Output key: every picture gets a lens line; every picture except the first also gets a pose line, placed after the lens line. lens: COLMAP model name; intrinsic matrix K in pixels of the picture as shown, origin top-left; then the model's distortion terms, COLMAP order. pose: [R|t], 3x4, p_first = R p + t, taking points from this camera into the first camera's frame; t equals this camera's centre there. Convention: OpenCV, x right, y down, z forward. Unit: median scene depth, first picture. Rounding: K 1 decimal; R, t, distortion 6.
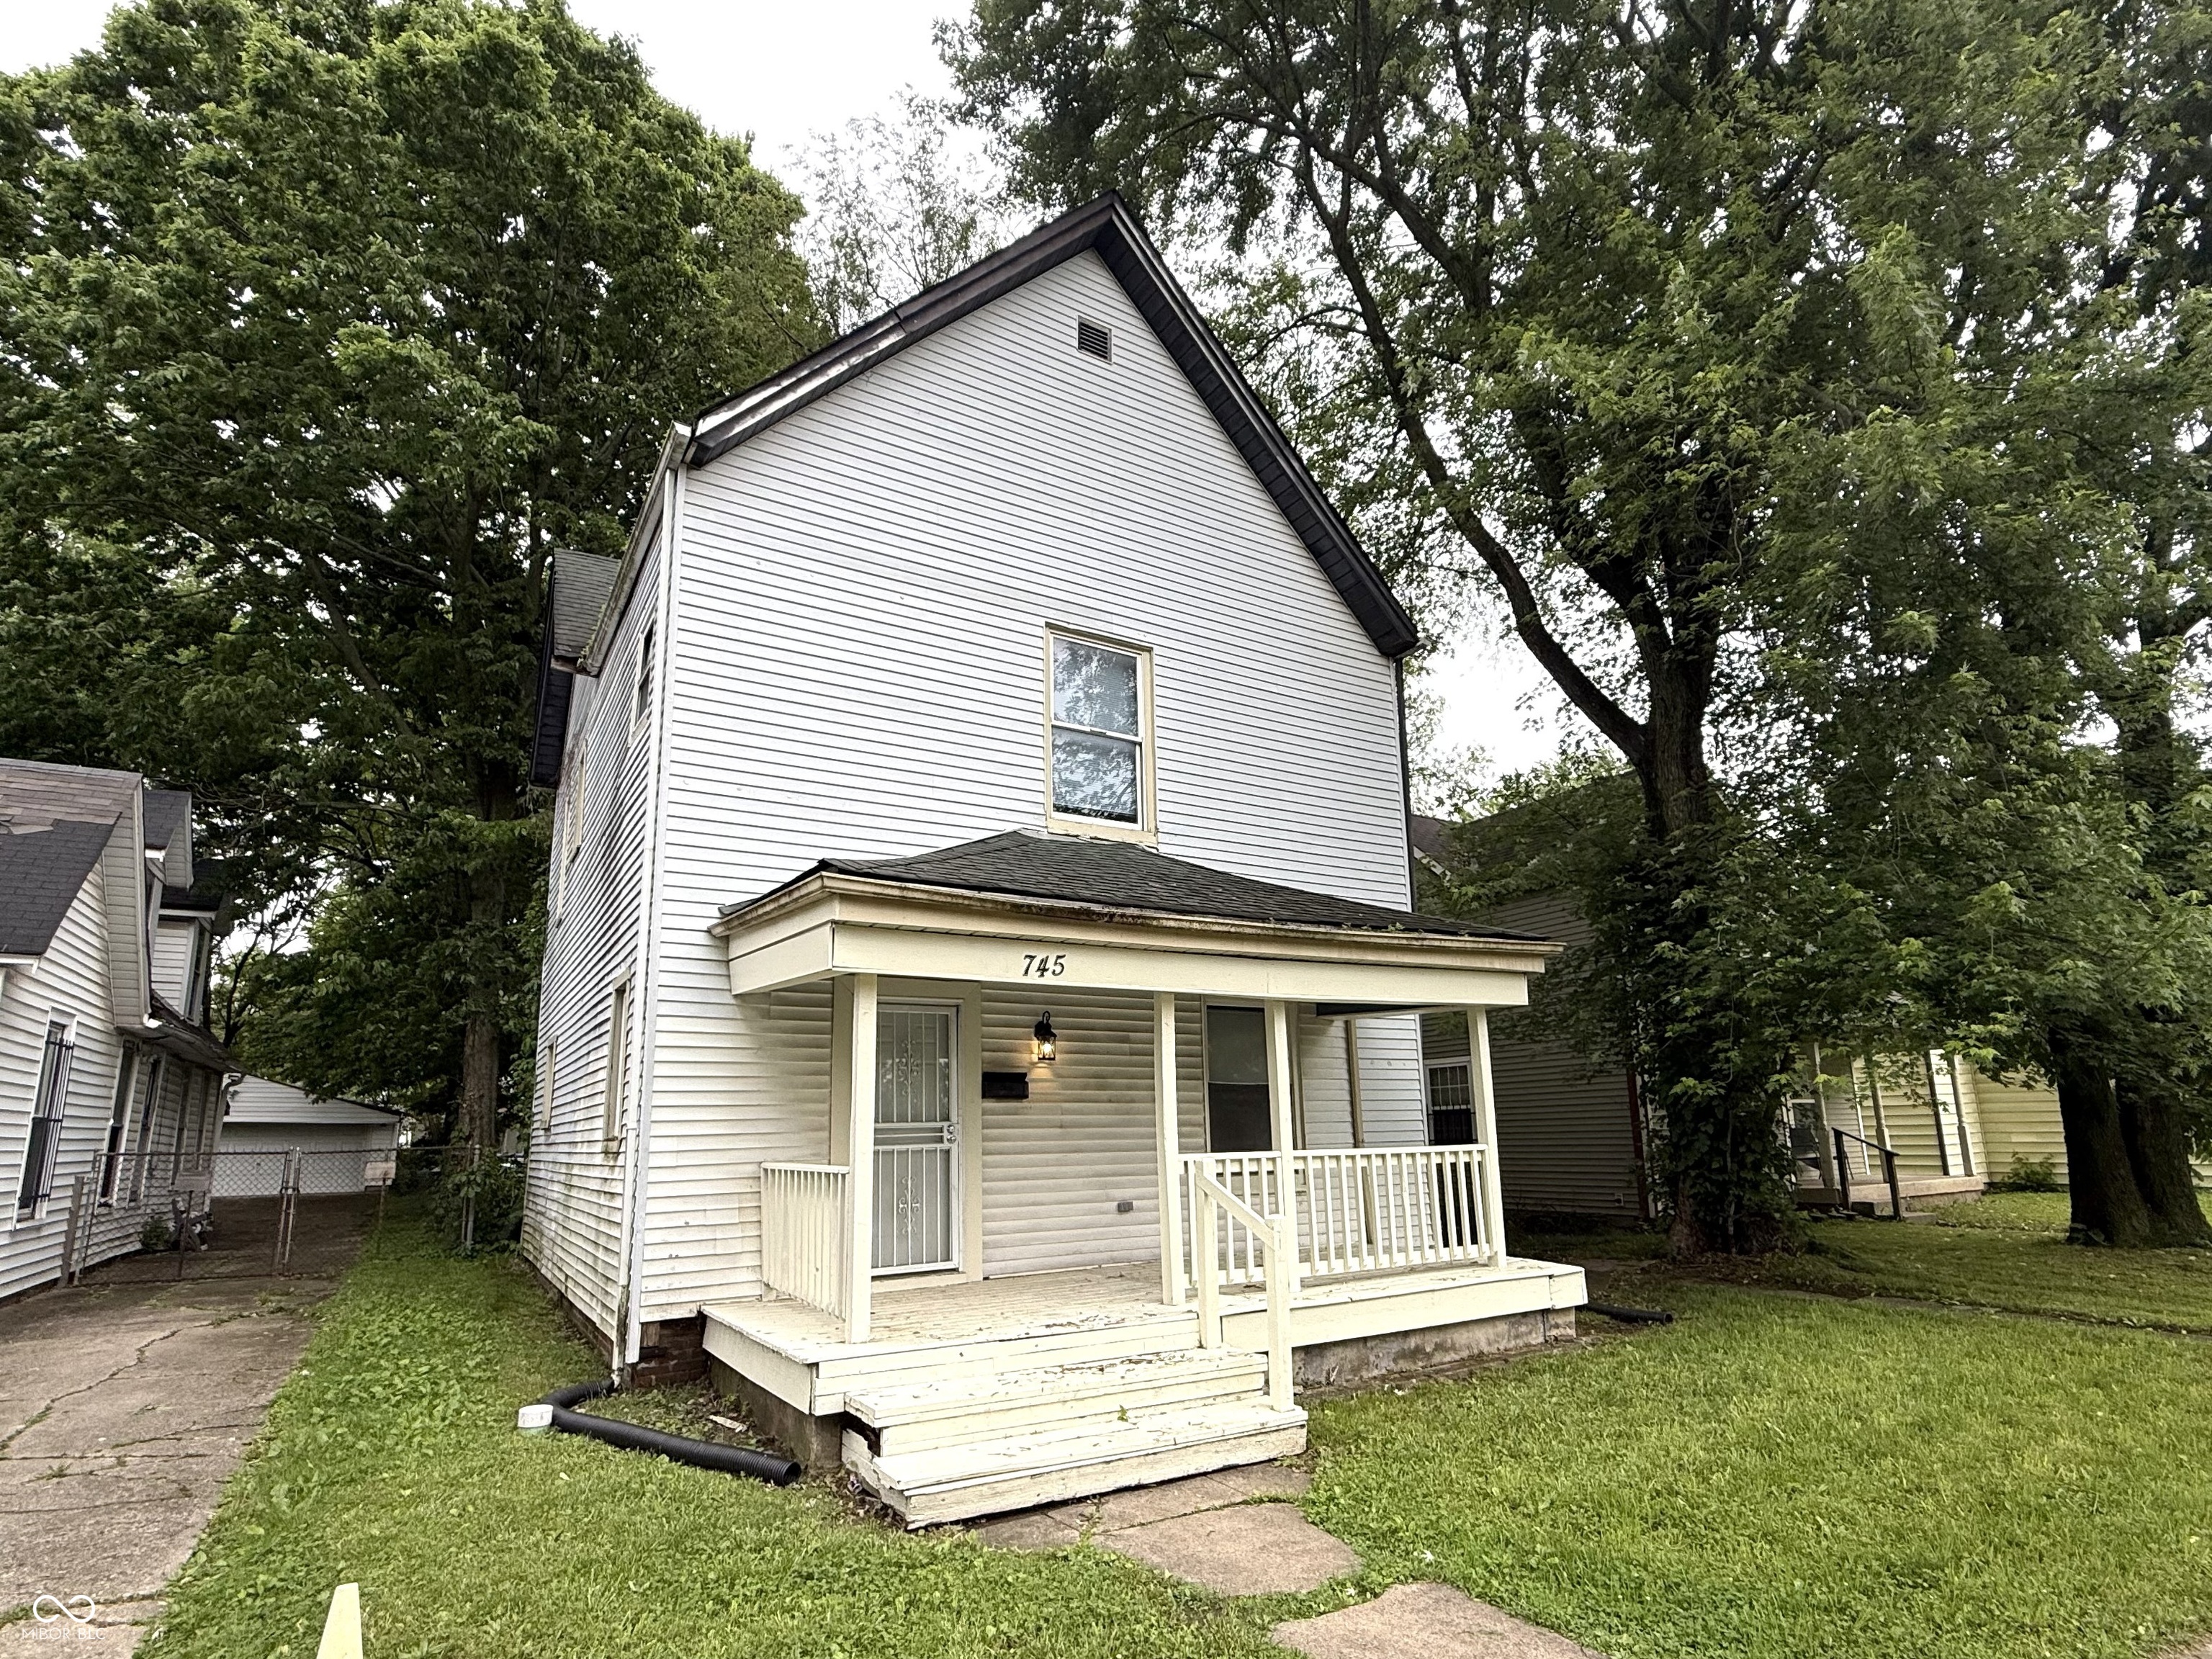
lens RADIAL K [[805.6, 0, 1103.9], [0, 805.6, 852.8], [0, 0, 1]] dist [0.000044, -0.000195]
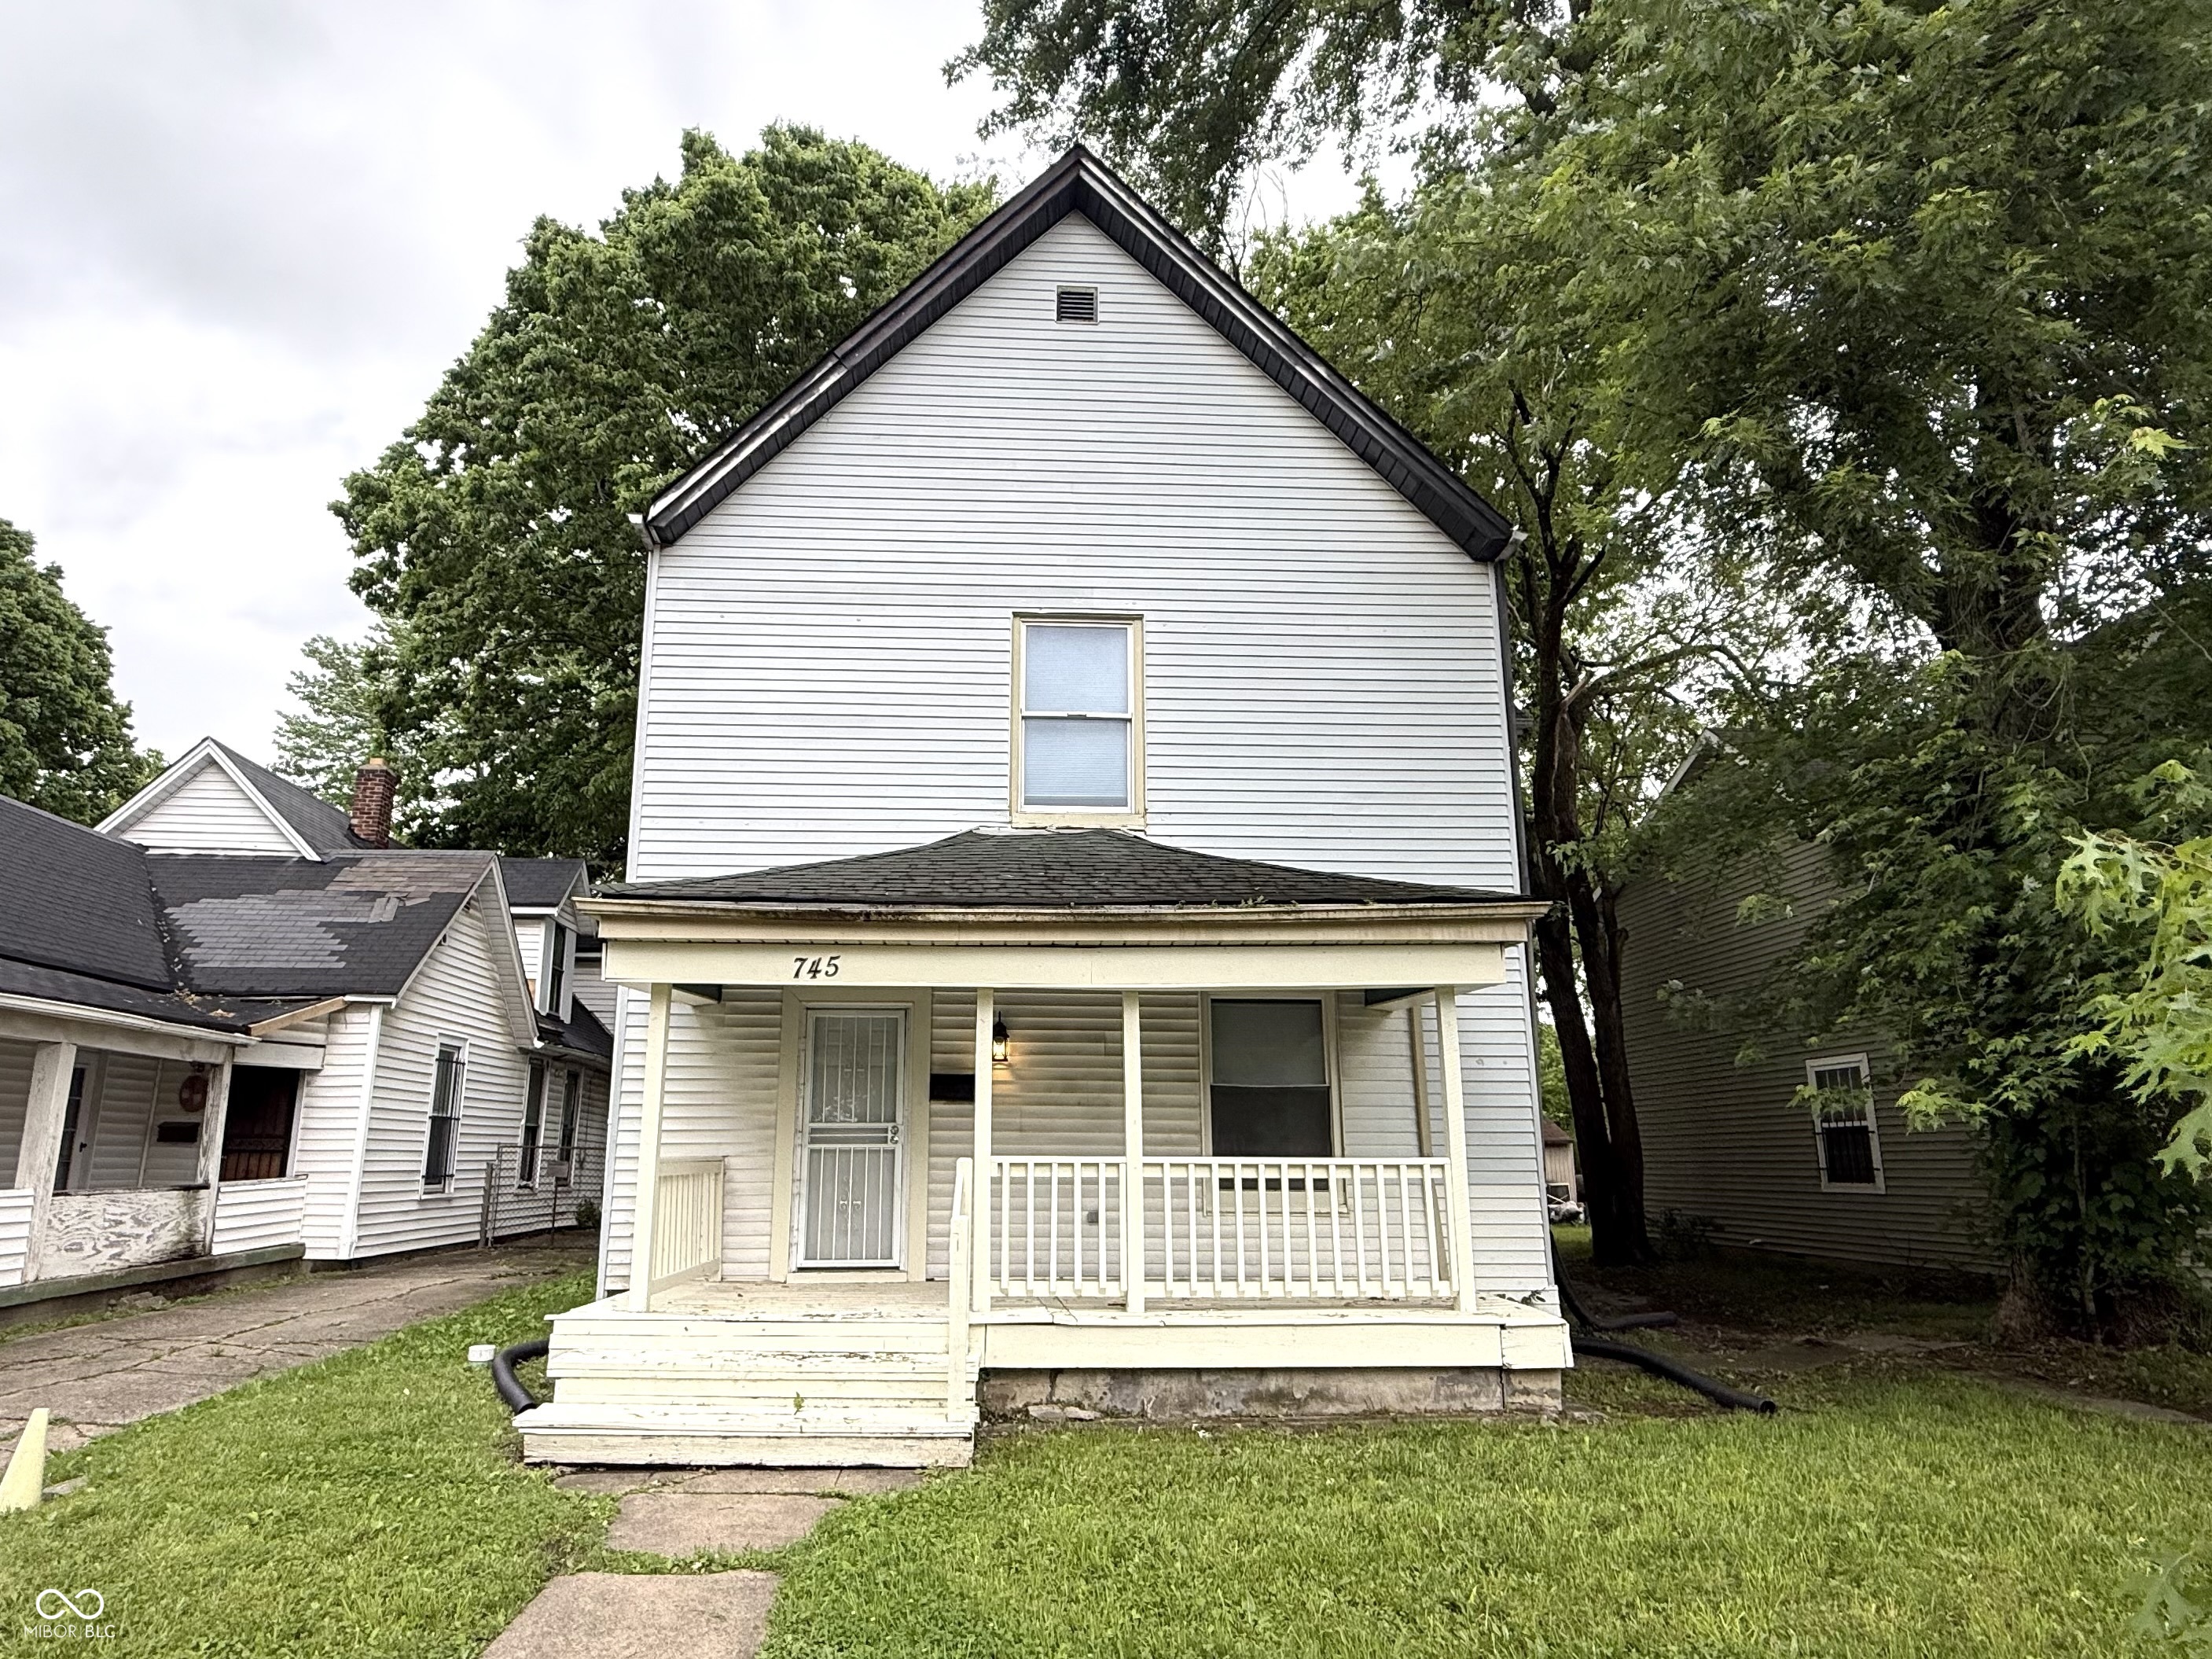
lens RADIAL K [[878.5, 0, 1103.9], [0, 878.5, 830.2], [0, 0, 1]] dist [-0.000402, 0.000106]
pose [[0.930005, -0.106147, -0.351886, 0.447437], [0.101551, 0.994330, -0.031550, 0.024641], [0.353240, -0.006393, 0.935511, 0.049217]]
